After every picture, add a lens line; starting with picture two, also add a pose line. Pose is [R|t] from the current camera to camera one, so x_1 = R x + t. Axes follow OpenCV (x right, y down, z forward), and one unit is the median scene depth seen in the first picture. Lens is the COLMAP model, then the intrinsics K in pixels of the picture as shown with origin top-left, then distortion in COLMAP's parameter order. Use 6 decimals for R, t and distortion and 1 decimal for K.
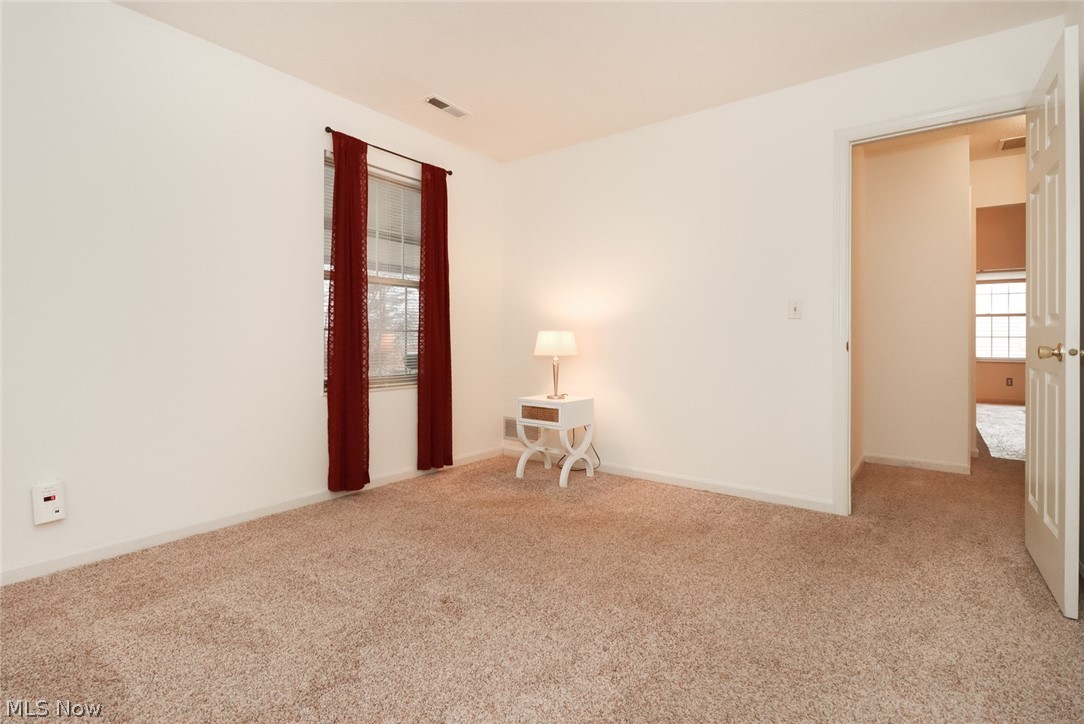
lens RADIAL K [[514.0, 0, 526.2], [0, 514.0, 344.2], [0, 0, 1]] dist [0.016779, -0.010868]
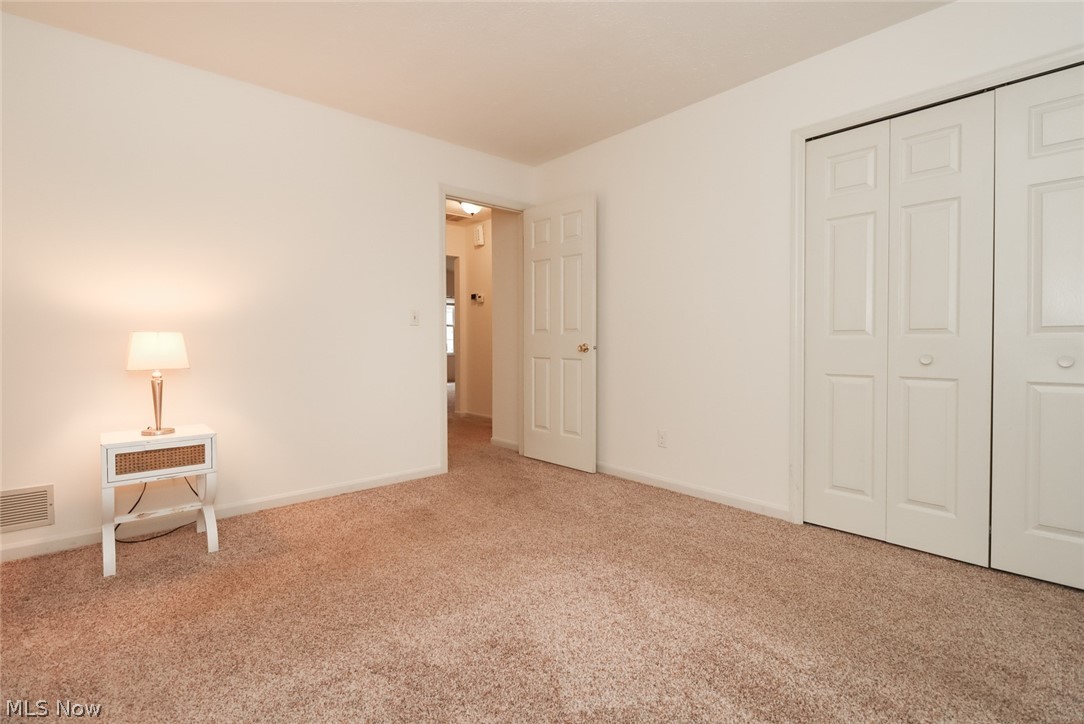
lens RADIAL K [[514.0, 0, 541.7], [0, 514.0, 353.2], [0, 0, 1]] dist [0.016779, -0.010868]
pose [[0.188959, -0.027719, 0.981594, -0.578847], [0.013652, 0.999579, 0.025599, -0.009738], [-0.981890, 0.008564, 0.189258, 0.447360]]
